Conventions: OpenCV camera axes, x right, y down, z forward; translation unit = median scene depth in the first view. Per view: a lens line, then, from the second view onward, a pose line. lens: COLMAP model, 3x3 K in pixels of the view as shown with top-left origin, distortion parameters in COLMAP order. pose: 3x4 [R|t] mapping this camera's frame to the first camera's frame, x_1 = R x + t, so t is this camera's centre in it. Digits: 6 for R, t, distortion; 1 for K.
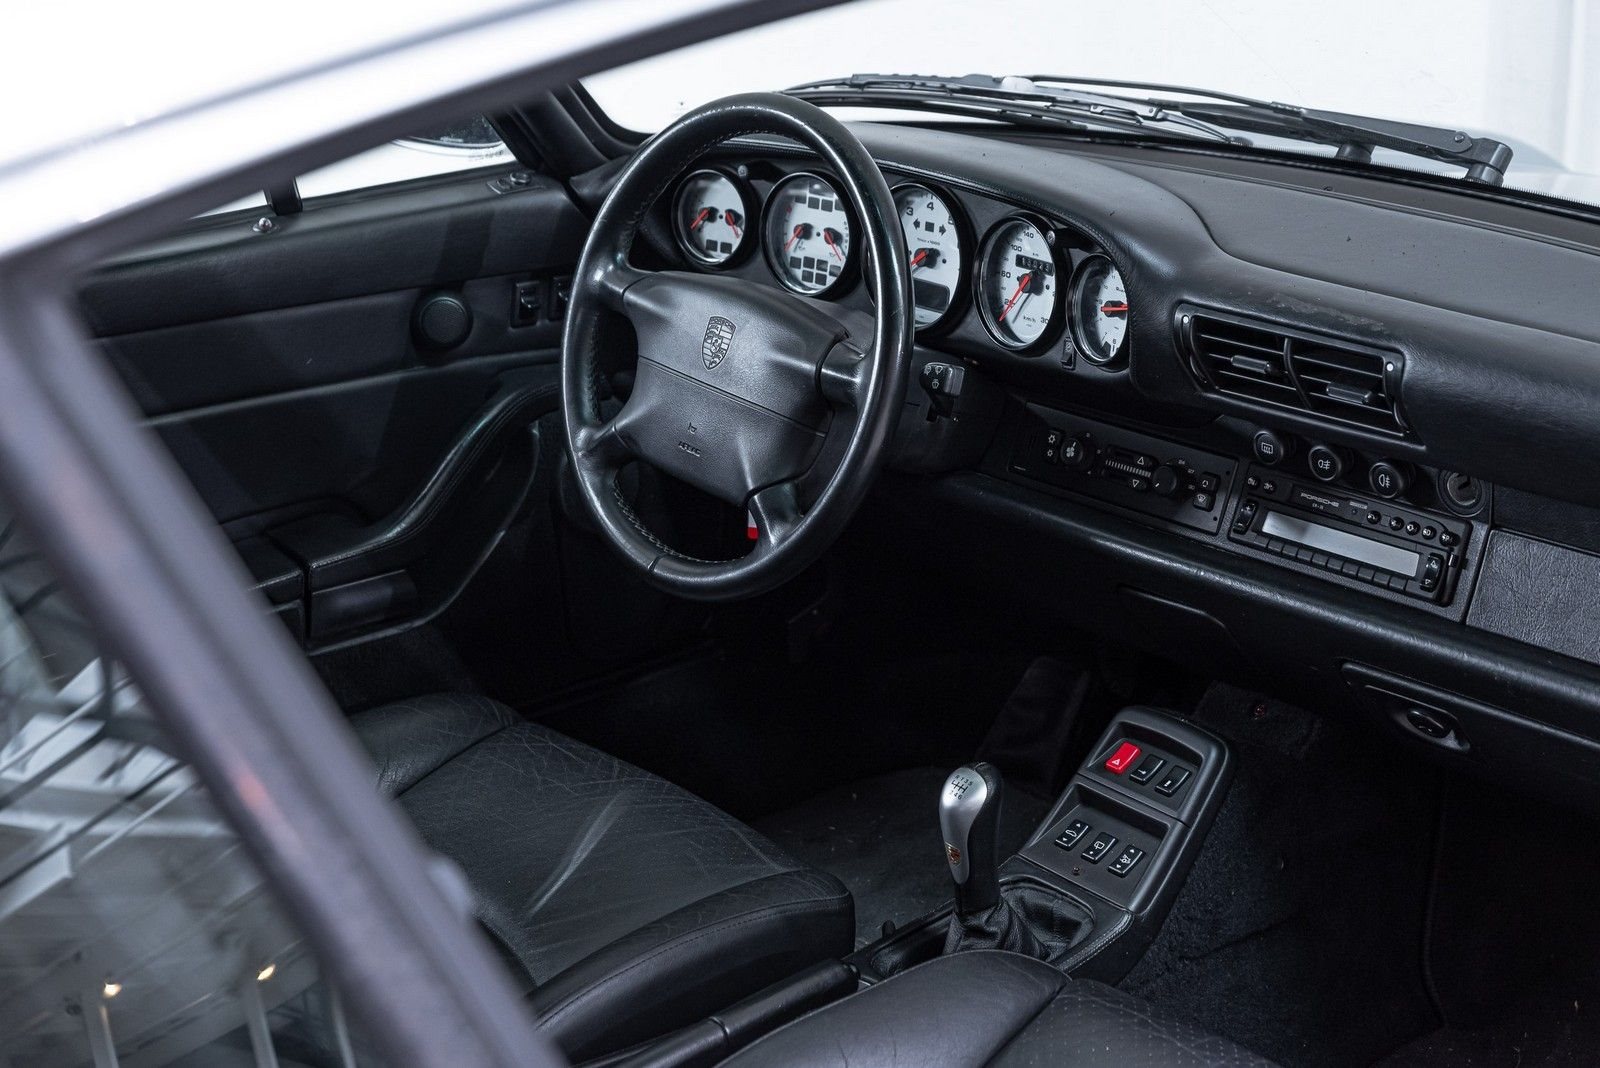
lens RADIAL K [[2526.6, 0, 800.0], [0, 2526.6, 534.0], [0, 0, 1]] dist [-0.018981, -0.023233]
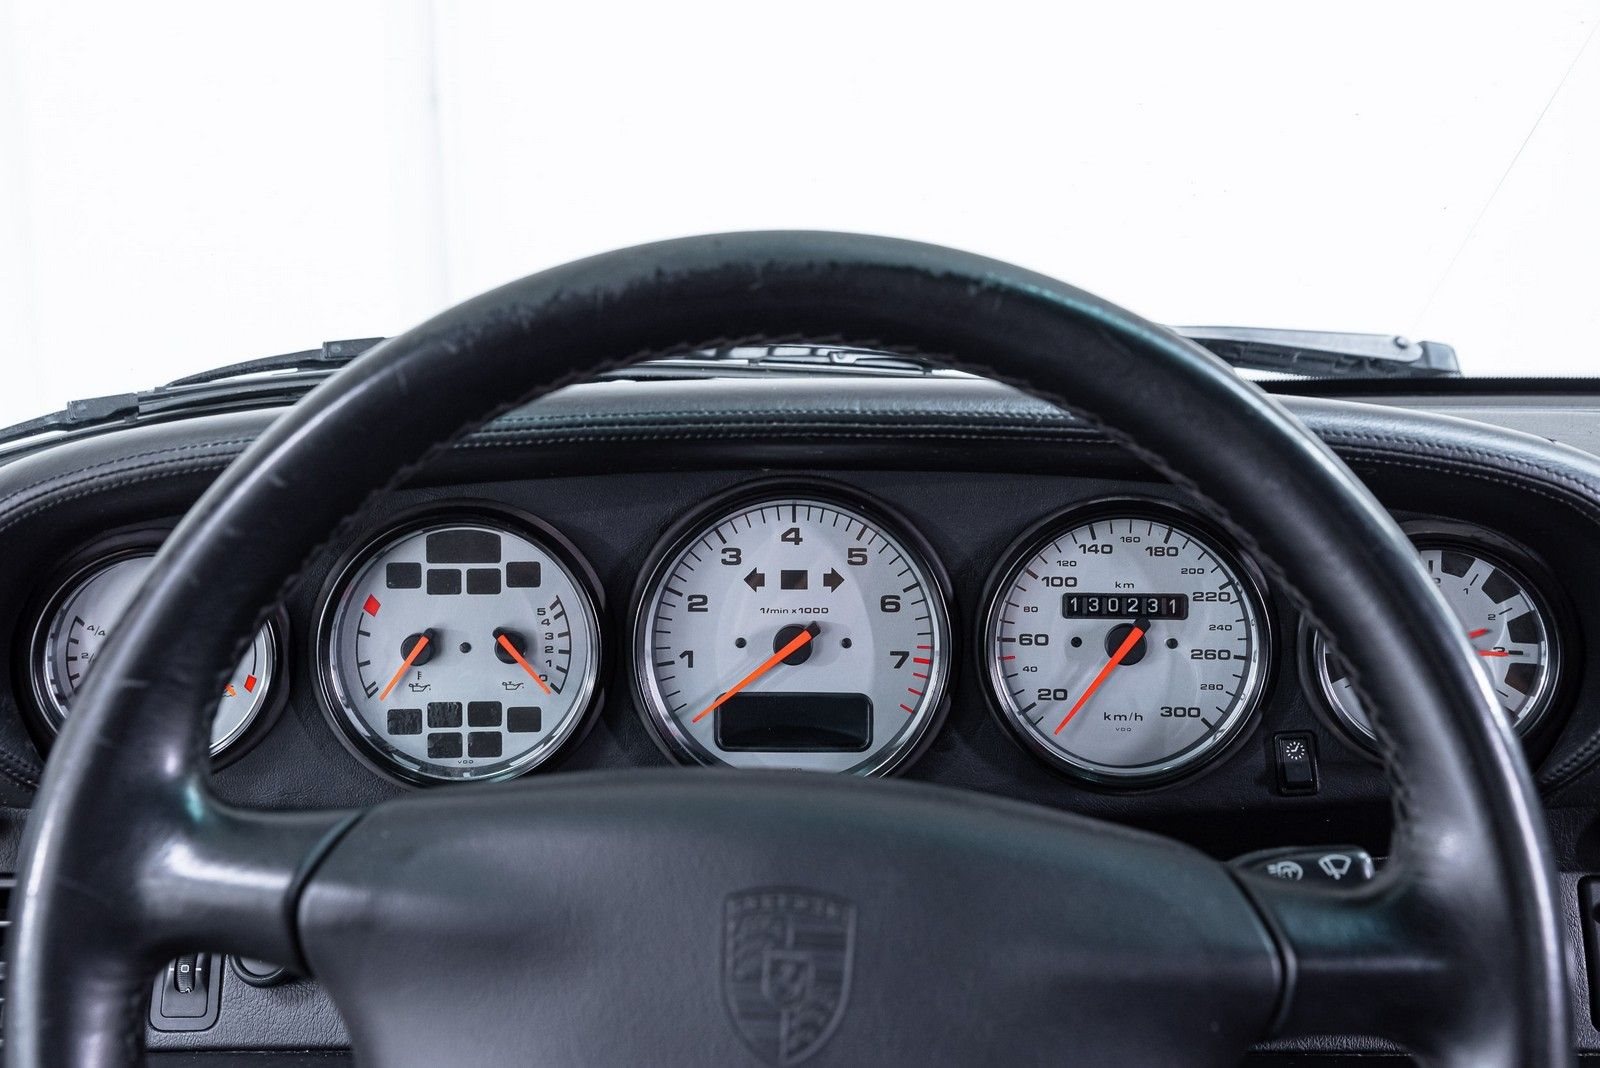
lens RADIAL K [[1520.8, 0, 794.8], [0, 1520.8, 554.8], [0, 0, 1]] dist [0.014547, 0.009028]
pose [[0.657590, -0.119769, 0.743795, -0.161092], [0.242025, 0.968534, -0.058017, -0.109037], [-0.713442, 0.218169, 0.665886, 0.804631]]
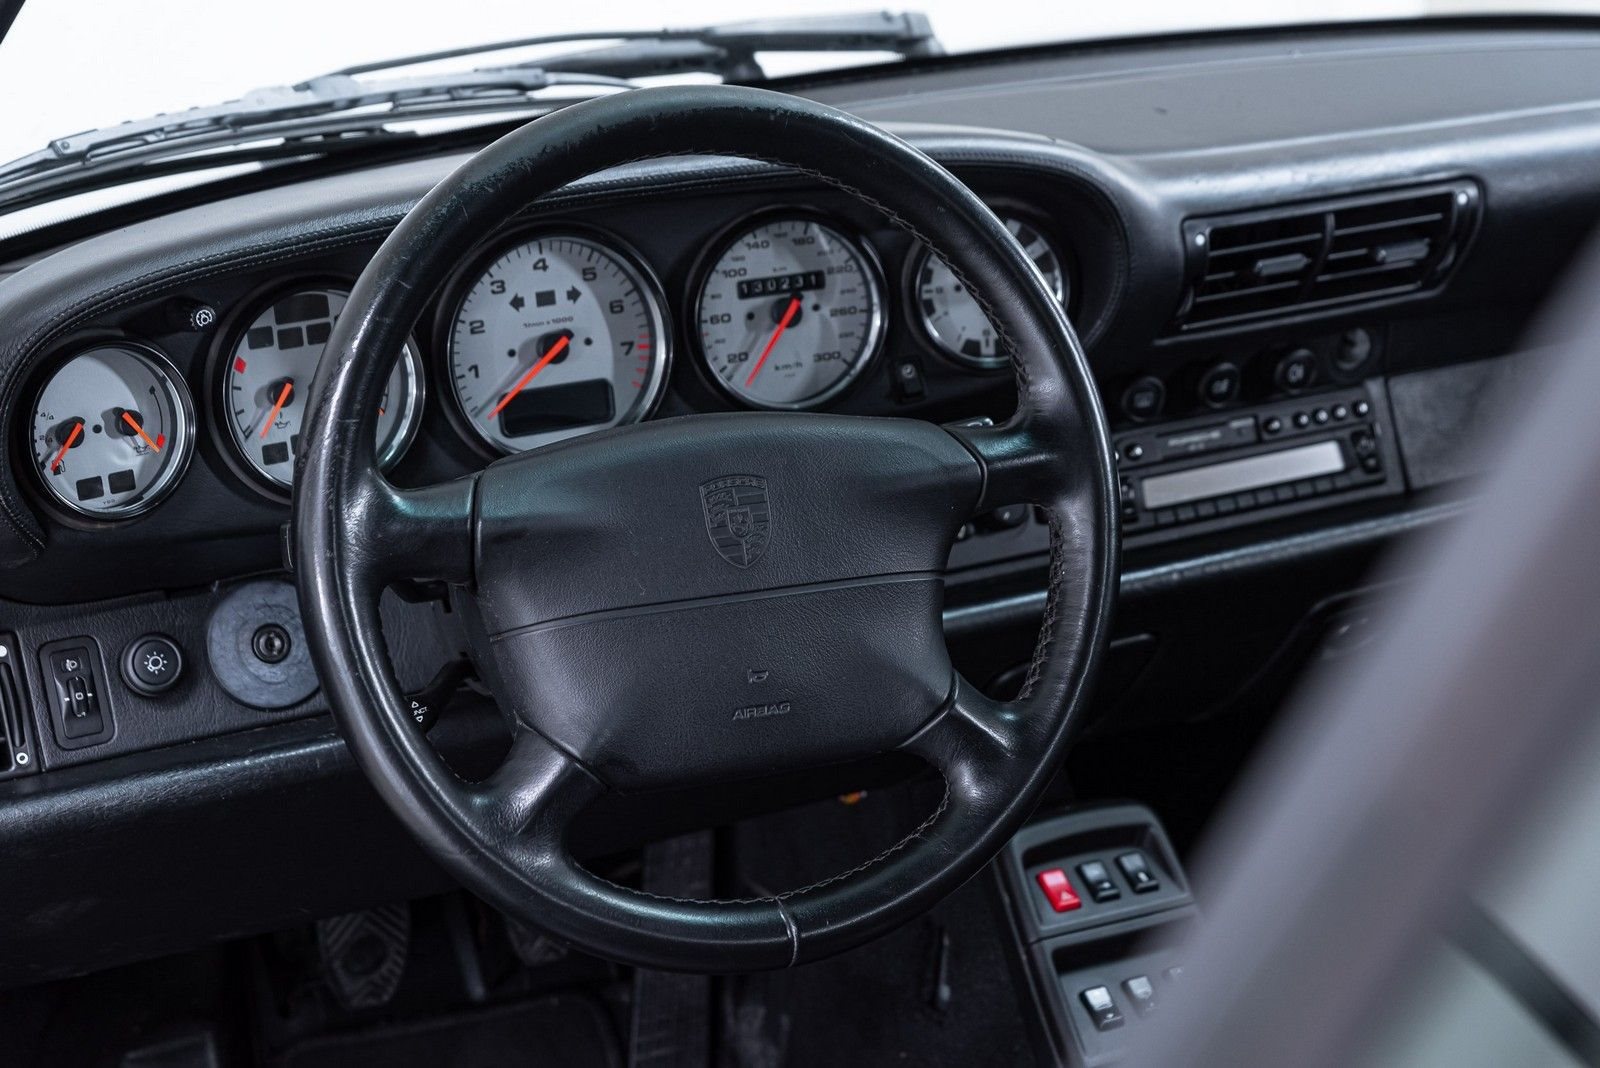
lens RADIAL K [[3006.3, 0, 836.5], [0, 3006.3, 538.1], [0, 0, 1]] dist [0.012117, 0.049727]
pose [[0.247609, -0.297137, 0.922171, -0.622465], [0.350874, 0.914702, 0.200518, -0.189616], [-0.903093, 0.273916, 0.330746, 0.706755]]
